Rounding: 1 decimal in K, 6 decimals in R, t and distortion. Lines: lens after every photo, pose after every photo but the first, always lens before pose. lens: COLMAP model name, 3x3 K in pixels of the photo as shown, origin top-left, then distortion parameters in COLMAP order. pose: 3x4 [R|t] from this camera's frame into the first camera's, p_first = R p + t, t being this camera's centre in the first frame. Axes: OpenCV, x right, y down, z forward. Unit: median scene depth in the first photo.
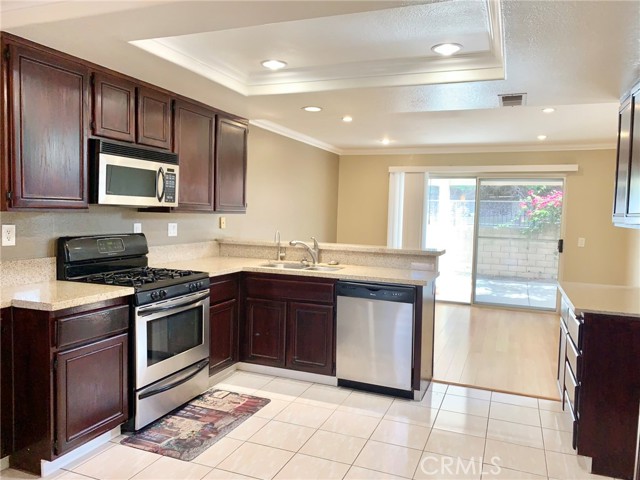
lens RADIAL K [[491.9, 0, 320.0], [0, 491.9, 240.0], [0, 0, 1]] dist [0.005738, 0.001442]
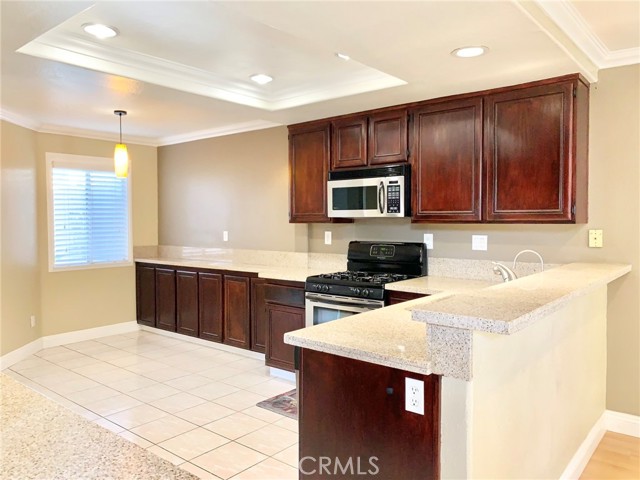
lens RADIAL K [[490.9, 0, 321.8], [0, 490.9, 236.3], [0, 0, 1]] dist [0.121937, -0.243703]
pose [[-0.310587, 0.007579, -0.950515, 0.743987], [-0.059131, 0.997877, 0.027278, -0.047356], [0.948704, 0.064677, -0.309480, 1.196717]]
